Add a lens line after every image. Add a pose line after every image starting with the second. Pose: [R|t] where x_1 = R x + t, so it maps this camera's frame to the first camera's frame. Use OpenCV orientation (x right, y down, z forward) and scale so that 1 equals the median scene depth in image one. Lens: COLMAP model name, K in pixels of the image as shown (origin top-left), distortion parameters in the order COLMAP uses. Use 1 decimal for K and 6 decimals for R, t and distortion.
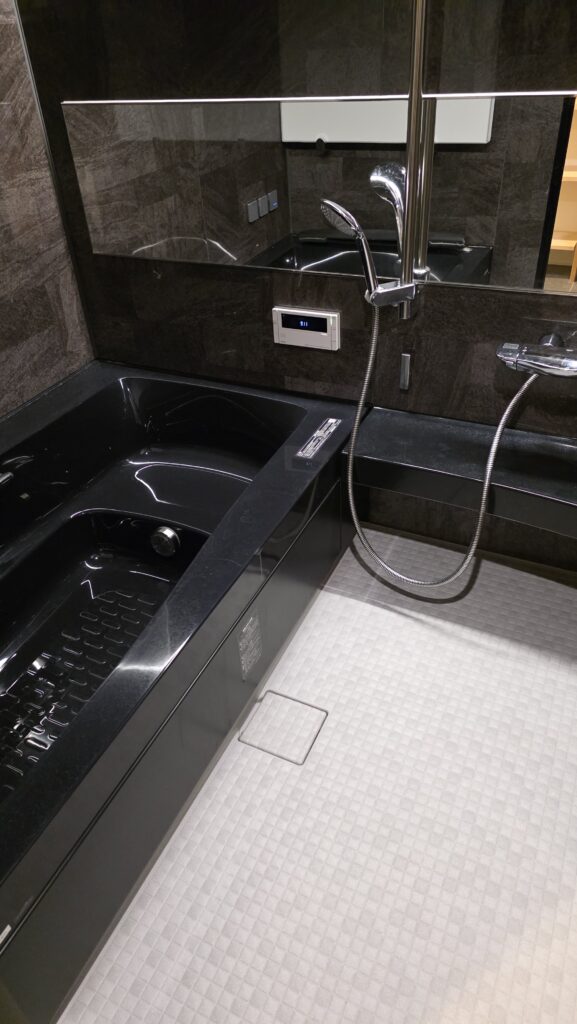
lens RADIAL K [[712.0, 0, 295.8], [0, 712.0, 512.5], [0, 0, 1]] dist [0.030048, -0.045169]
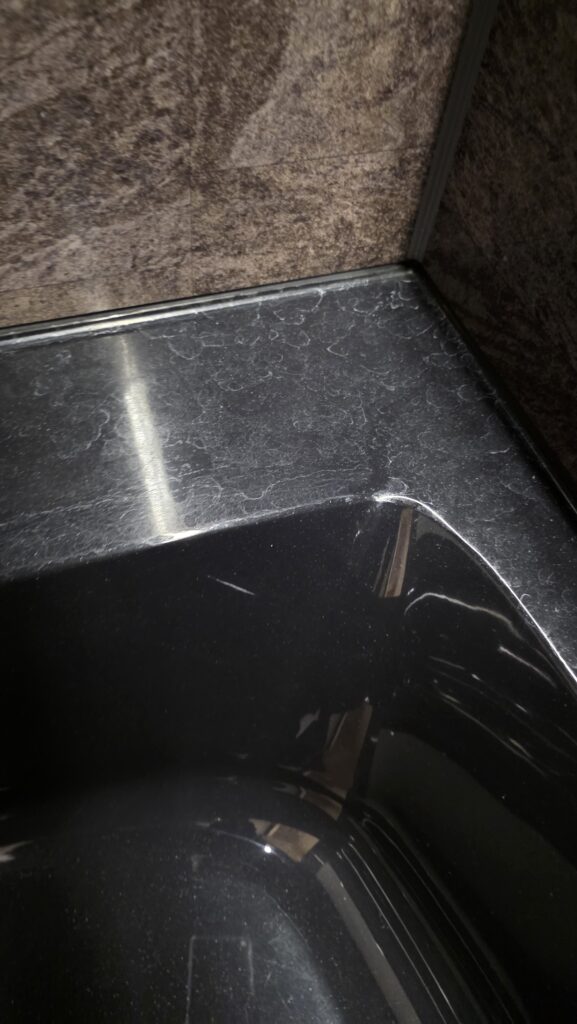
lens RADIAL K [[712.0, 0, 286.8], [0, 712.0, 506.3], [0, 0, 1]] dist [0.030048, -0.045169]
pose [[0.704342, 0.644307, -0.297945, -0.257167], [-0.512481, 0.751965, 0.414623, -0.286055], [0.491189, -0.139345, 0.859835, 1.020882]]
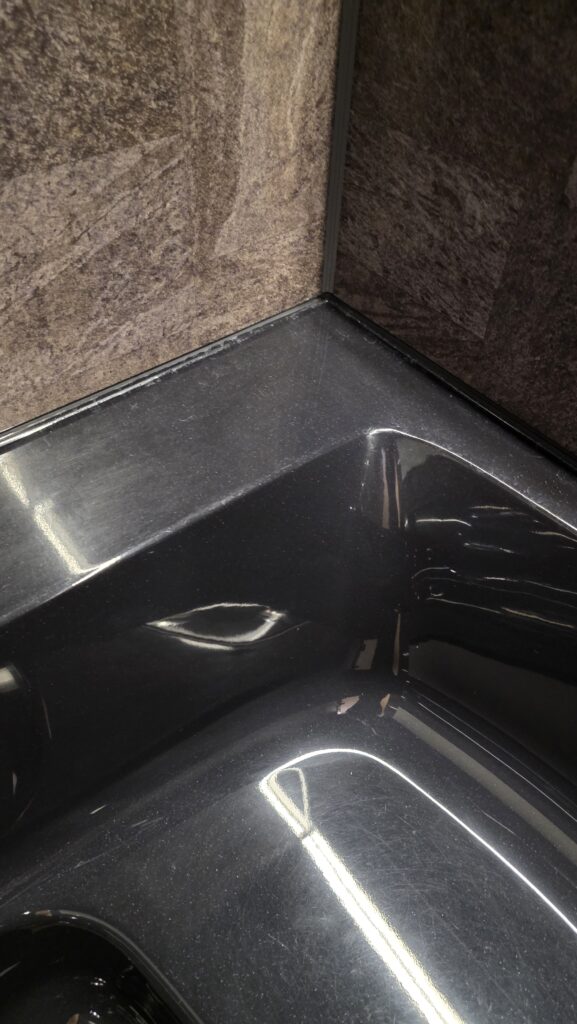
lens RADIAL K [[712.0, 0, 287.2], [0, 712.0, 510.9], [0, 0, 1]] dist [0.030048, -0.045169]
pose [[0.898966, 0.375027, -0.226307, -0.248458], [-0.315486, 0.912784, 0.259412, -0.258477], [0.303856, -0.161806, 0.938877, 0.905360]]
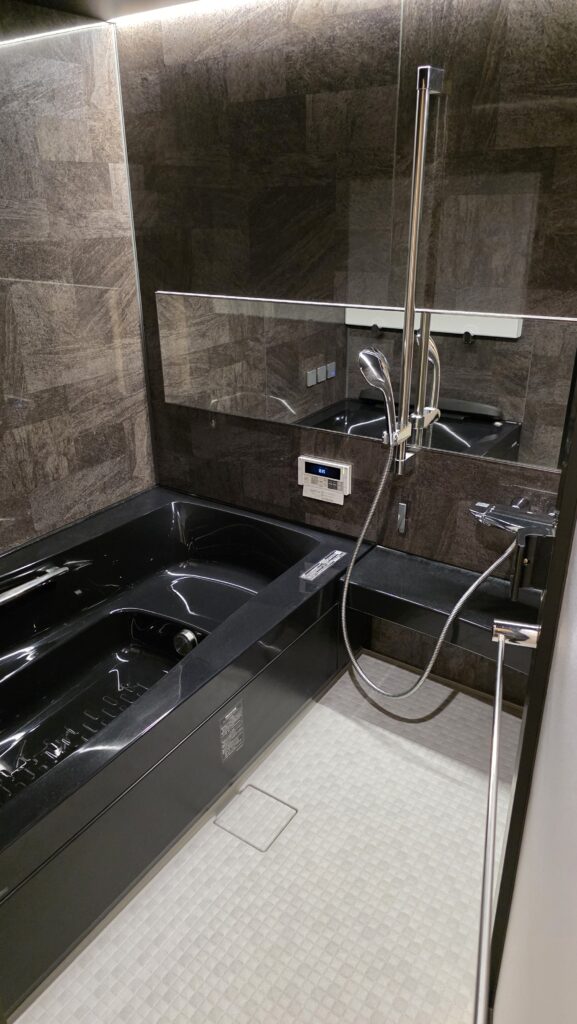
lens RADIAL K [[712.0, 0, 284.7], [0, 712.0, 505.9], [0, 0, 1]] dist [0.030048, -0.045169]
pose [[0.987661, 0.097891, -0.122242, 0.100649], [-0.121443, 0.971583, -0.203168, 0.043308], [0.098880, 0.215506, 0.971483, -0.158261]]
